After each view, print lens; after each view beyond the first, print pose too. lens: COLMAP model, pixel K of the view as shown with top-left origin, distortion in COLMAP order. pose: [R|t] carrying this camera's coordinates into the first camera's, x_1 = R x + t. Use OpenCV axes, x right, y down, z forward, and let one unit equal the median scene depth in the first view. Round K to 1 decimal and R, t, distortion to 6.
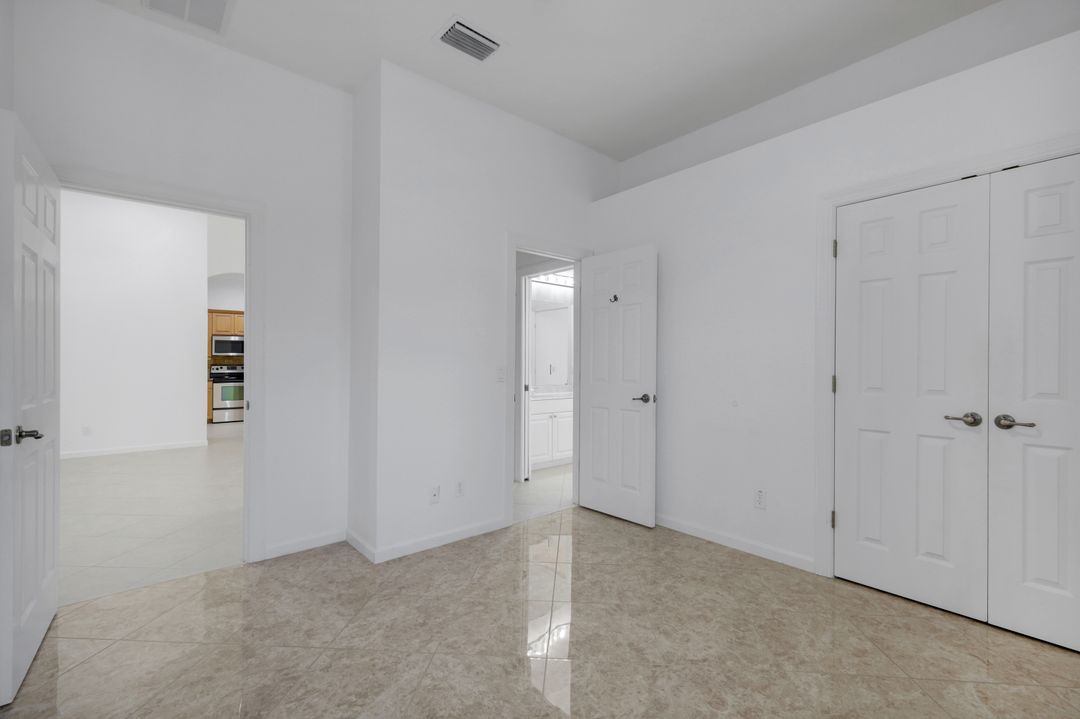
lens RADIAL K [[465.8, 0, 542.7], [0, 465.8, 354.1], [0, 0, 1]] dist [-0.002178, -0.000532]
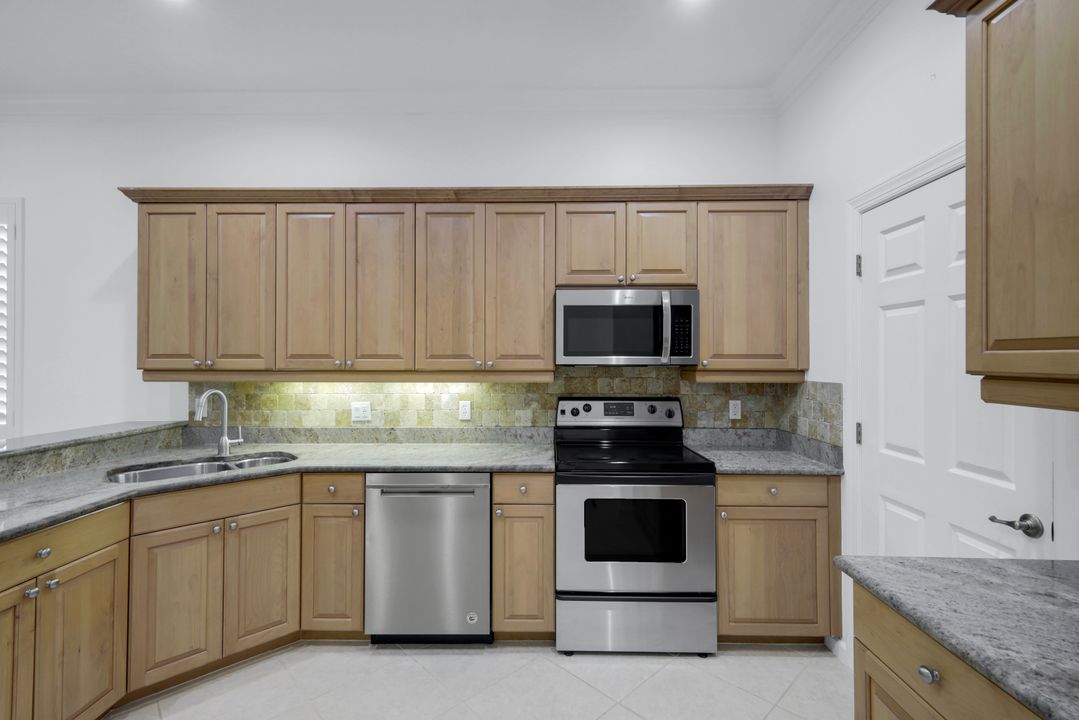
lens RADIAL K [[483.9, 0, 542.2], [0, 483.9, 355.2], [0, 0, 1]] dist [0.013477, 0.000557]
pose [[0.753793, -0.012555, -0.656992, -0.246300], [0.013629, 0.999901, -0.003471, -0.000951], [0.656971, -0.006338, 0.753889, 0.361787]]
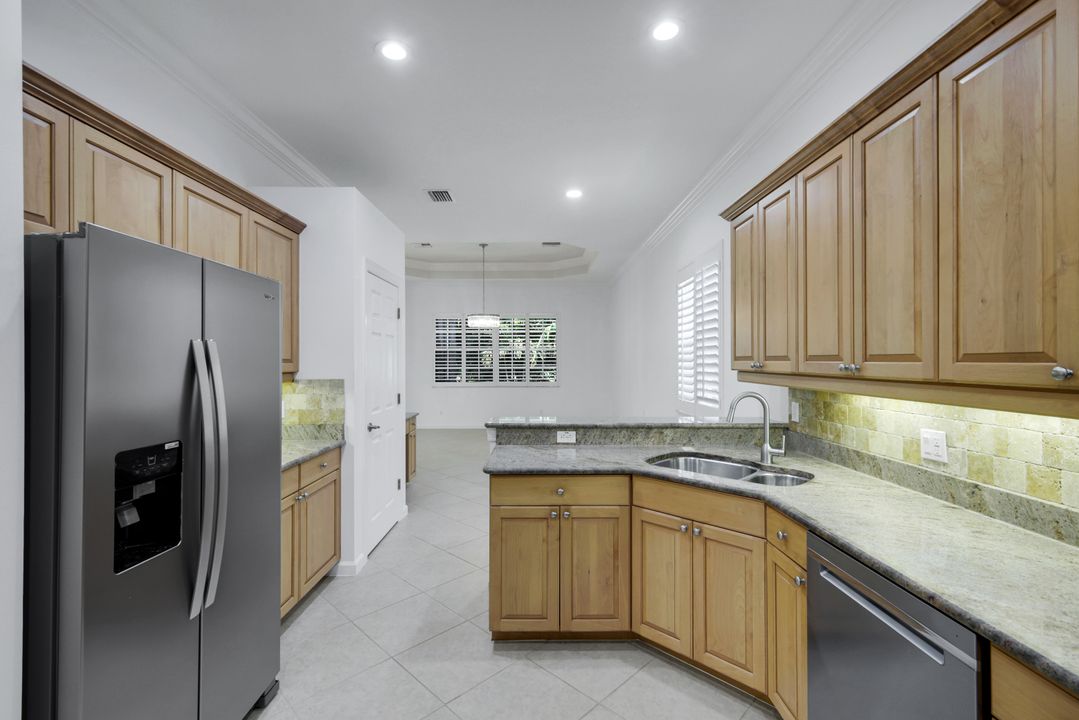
lens RADIAL K [[483.9, 0, 545.0], [0, 483.9, 359.8], [0, 0, 1]] dist [0.013477, 0.000557]
pose [[-0.637186, -0.006763, -0.770680, -0.265702], [0.006321, 0.999882, -0.014000, -0.000528], [0.770684, -0.013792, -0.637068, 0.436008]]
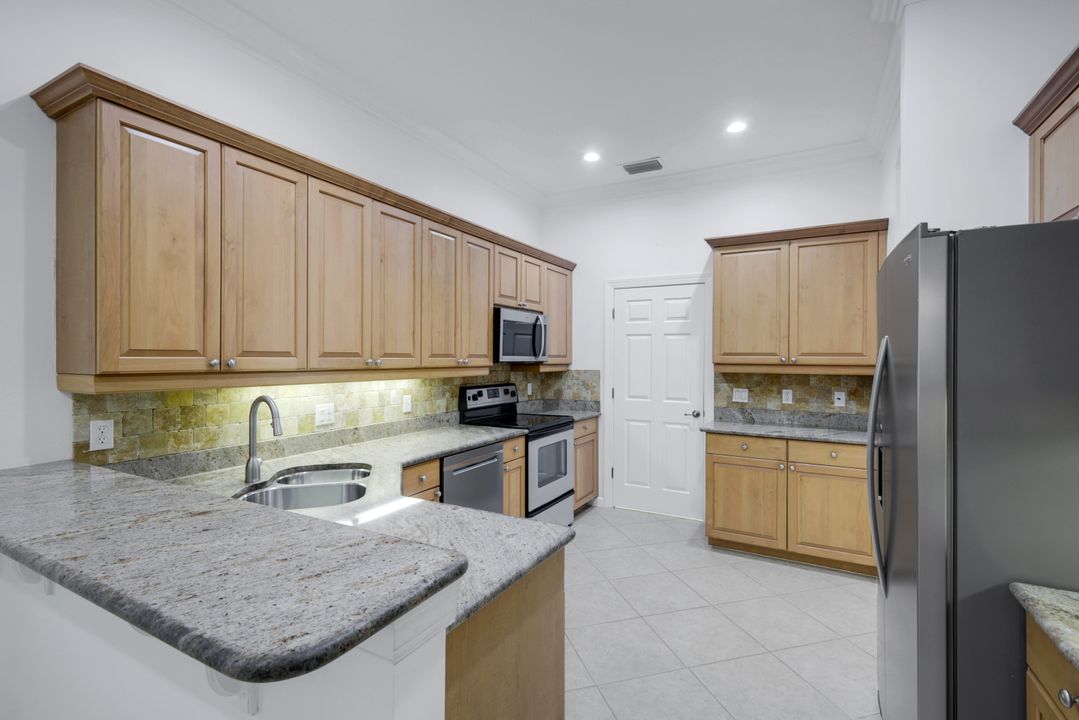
lens RADIAL K [[483.9, 0, 543.7], [0, 483.9, 359.0], [0, 0, 1]] dist [0.013477, 0.000557]
pose [[0.934948, -0.004891, 0.354751, -0.370614], [-0.001749, 0.999829, 0.018395, -0.003079], [-0.354781, -0.017819, 0.934780, 0.291739]]
